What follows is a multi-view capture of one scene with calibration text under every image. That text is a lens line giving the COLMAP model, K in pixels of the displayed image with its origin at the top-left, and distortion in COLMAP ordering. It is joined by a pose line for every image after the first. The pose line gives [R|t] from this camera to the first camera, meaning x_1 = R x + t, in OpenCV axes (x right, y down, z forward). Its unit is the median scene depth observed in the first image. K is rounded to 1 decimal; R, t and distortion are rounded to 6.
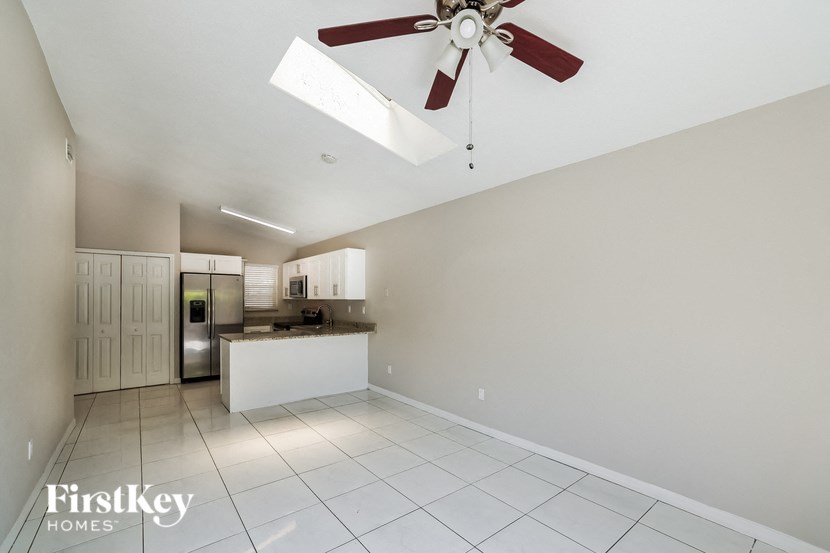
lens RADIAL K [[351.5, 0, 411.4], [0, 351.5, 297.4], [0, 0, 1]] dist [0.004571, 0.000677]
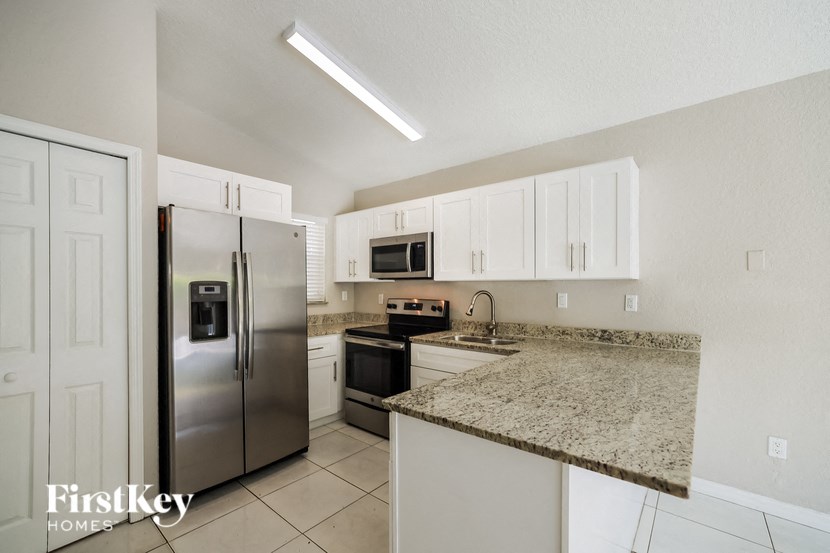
lens RADIAL K [[351.5, 0, 416.8], [0, 351.5, 282.1], [0, 0, 1]] dist [0.004571, 0.000677]
pose [[0.977105, 0.000359, 0.212758, -0.465533], [0.000938, 0.999982, -0.005993, 0.011601], [-0.212756, 0.006055, 0.977086, 0.578495]]
